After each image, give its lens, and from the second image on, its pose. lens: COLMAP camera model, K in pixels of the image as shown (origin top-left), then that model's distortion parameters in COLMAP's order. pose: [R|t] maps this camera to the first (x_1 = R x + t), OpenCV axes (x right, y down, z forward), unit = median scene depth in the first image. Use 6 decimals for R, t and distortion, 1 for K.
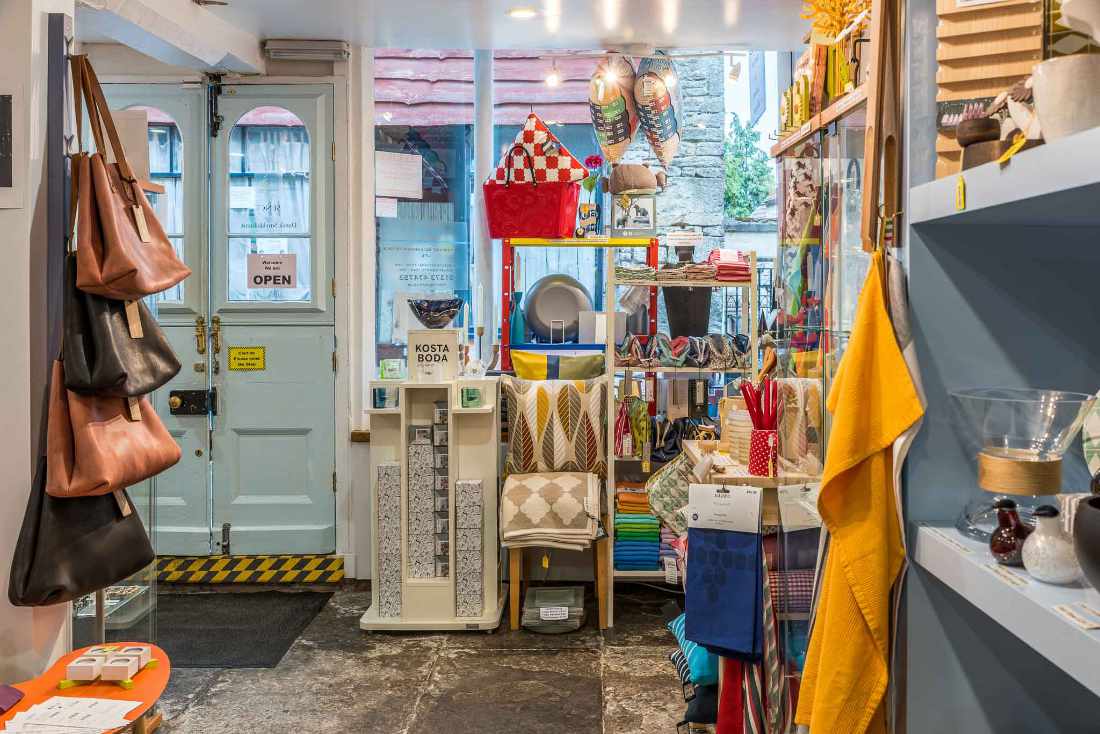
lens RADIAL K [[994.7, 0, 664.0], [0, 994.7, 304.4], [0, 0, 1]] dist [-0.009487, -0.008547]
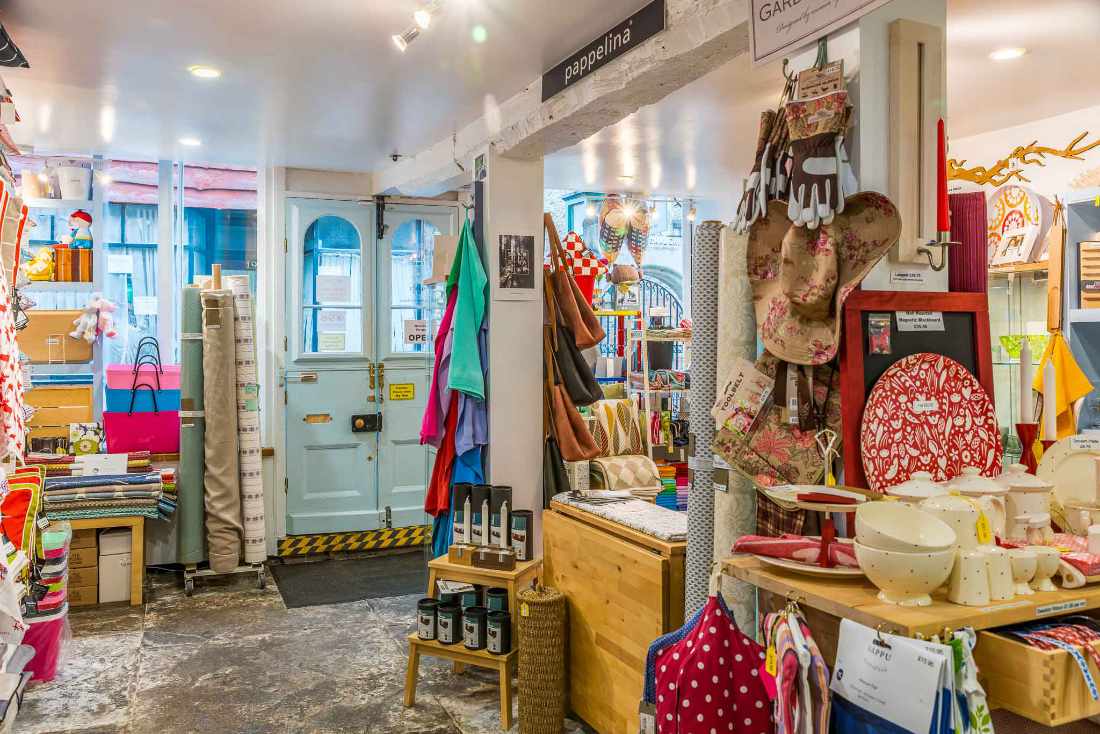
lens RADIAL K [[862.2, 0, 532.1], [0, 862.2, 336.1], [0, 0, 1]] dist [-0.002984, 0.005368]
pose [[0.933573, -0.001696, 0.358383, -0.695369], [0.008108, 0.999833, -0.016390, -0.004735], [-0.358295, 0.018207, 0.933431, -0.251070]]
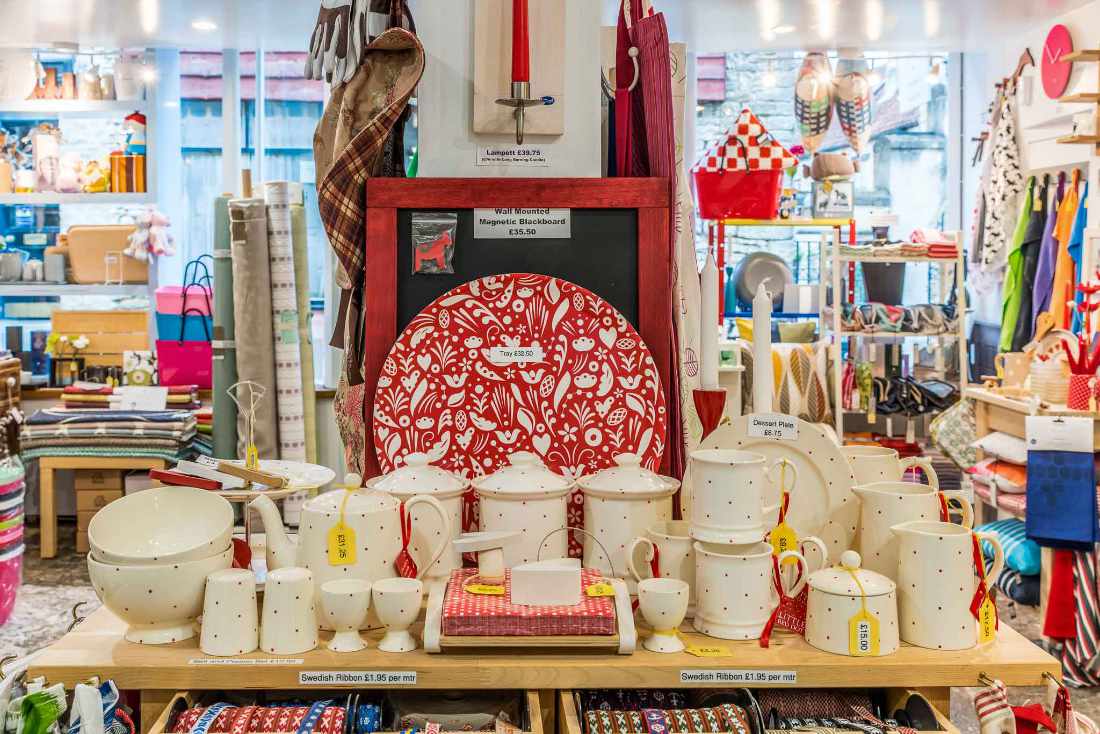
lens RADIAL K [[1113.2, 0, 551.0], [0, 1113.2, 287.5], [0, 0, 1]] dist [0.018908, 0.003580]
pose [[0.999779, 0.000232, -0.020999, -0.334807], [-0.000048, 0.999961, 0.008797, -0.000150], [0.021000, -0.008794, 0.999741, -0.278226]]
